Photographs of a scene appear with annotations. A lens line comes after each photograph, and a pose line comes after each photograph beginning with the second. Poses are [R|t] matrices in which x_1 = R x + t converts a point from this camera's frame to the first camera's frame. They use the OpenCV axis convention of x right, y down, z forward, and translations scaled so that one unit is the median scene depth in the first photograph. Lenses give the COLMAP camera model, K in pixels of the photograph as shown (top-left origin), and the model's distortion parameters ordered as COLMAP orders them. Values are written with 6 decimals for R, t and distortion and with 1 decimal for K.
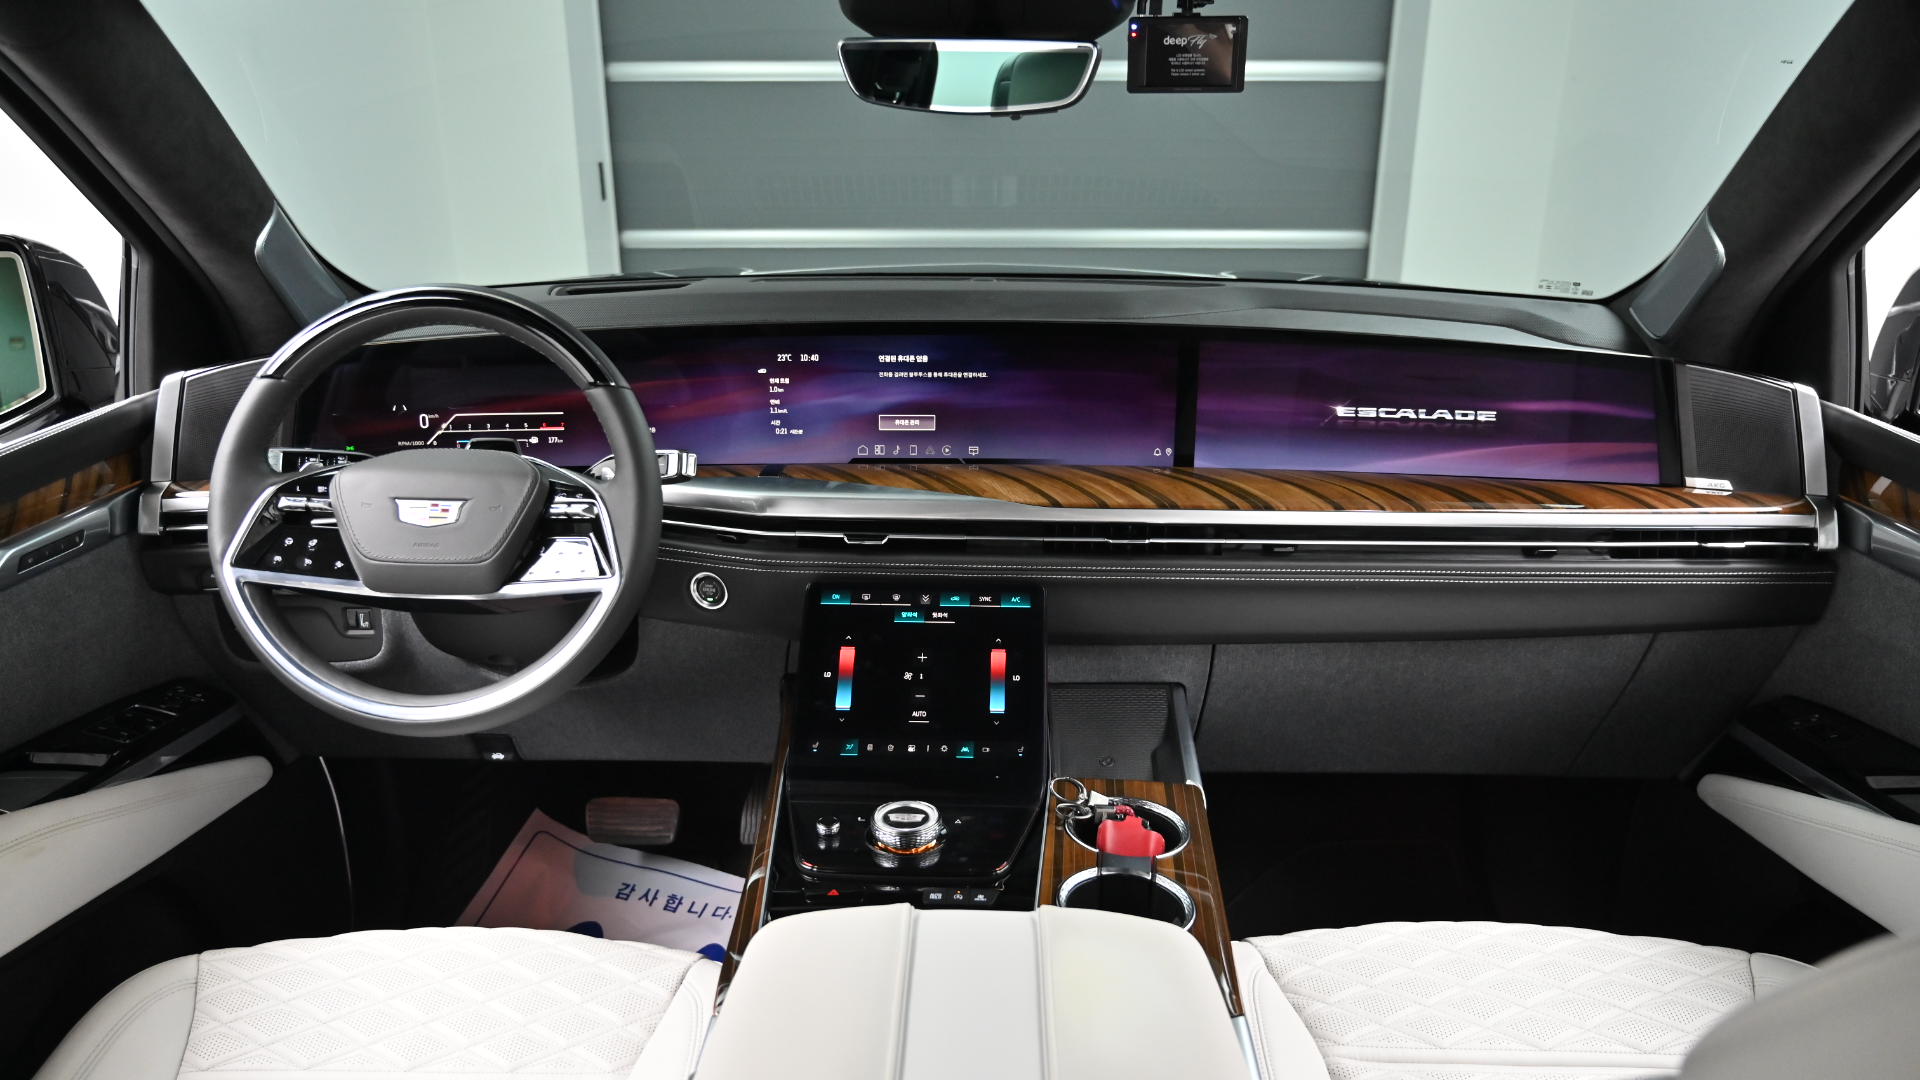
lens RADIAL K [[1336.0, 0, 963.0], [0, 1336.0, 536.8], [0, 0, 1]] dist [-0.005705, -0.001650]
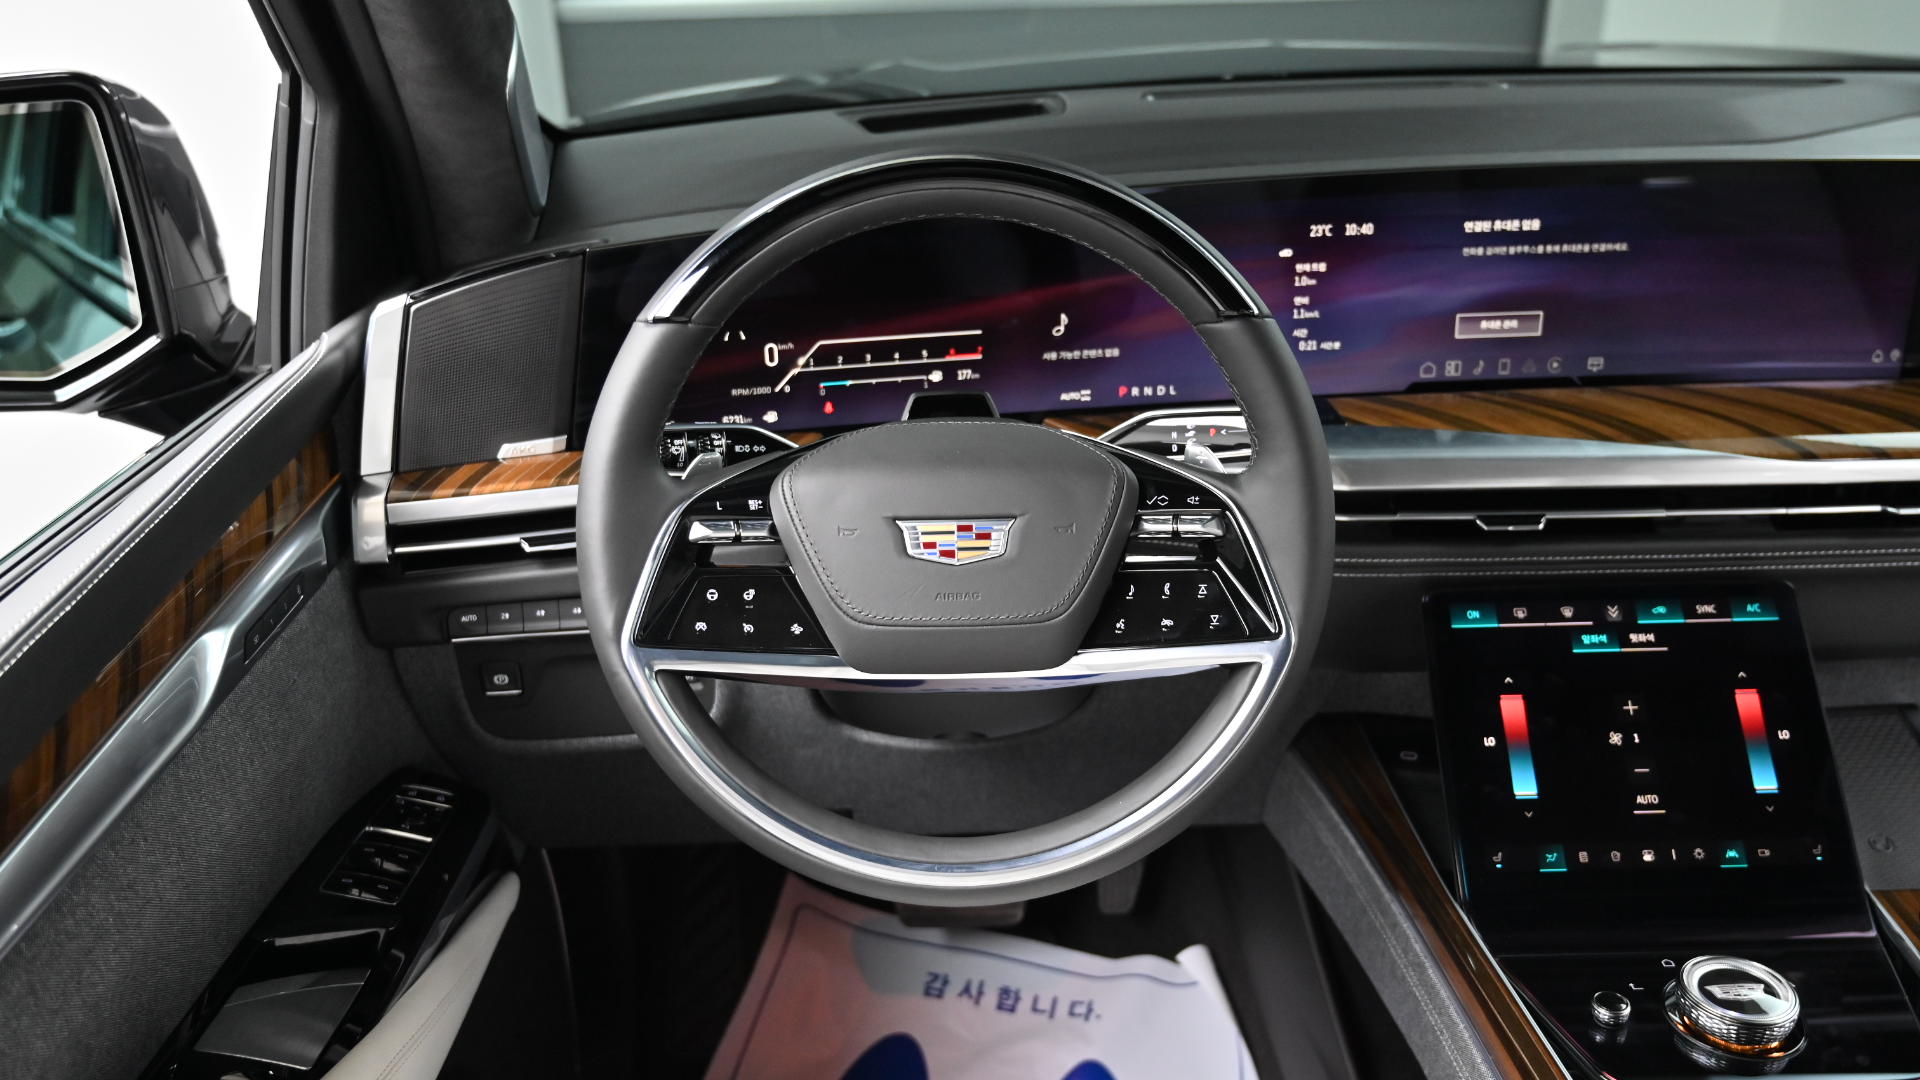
lens RADIAL K [[1630.1, 0, 947.1], [0, 1630.1, 550.6], [0, 0, 1]] dist [-0.010916, 0.018486]
pose [[0.998330, -0.042767, 0.038823, -0.372417], [0.038049, 0.992632, 0.115037, -0.084361], [-0.043457, -0.113368, 0.992602, 0.235524]]
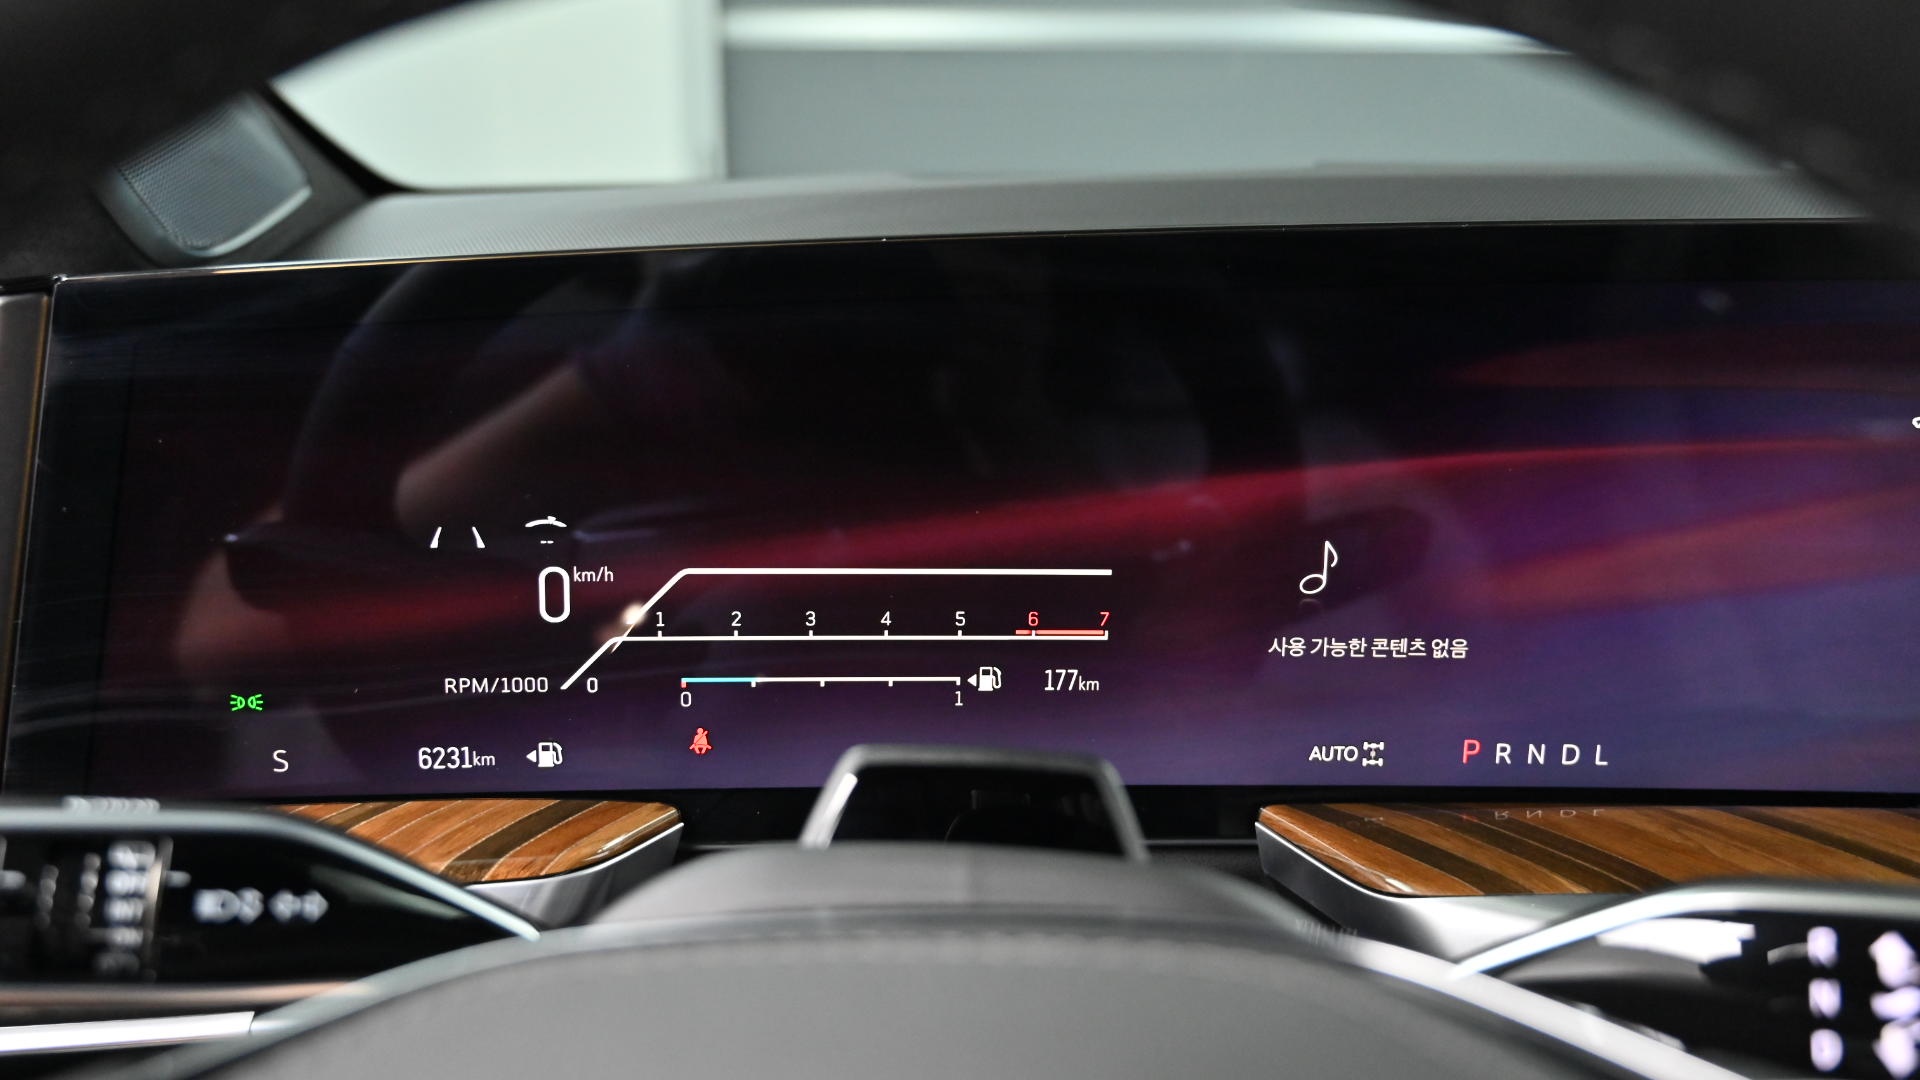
lens RADIAL K [[1400.7, 0, 946.5], [0, 1400.7, 539.9], [0, 0, 1]] dist [-0.004554, 0.002334]
pose [[0.998306, 0.025819, -0.052147, -0.336550], [-0.029355, 0.997238, -0.068228, -0.085443], [0.050241, 0.069643, 0.996306, 0.789796]]
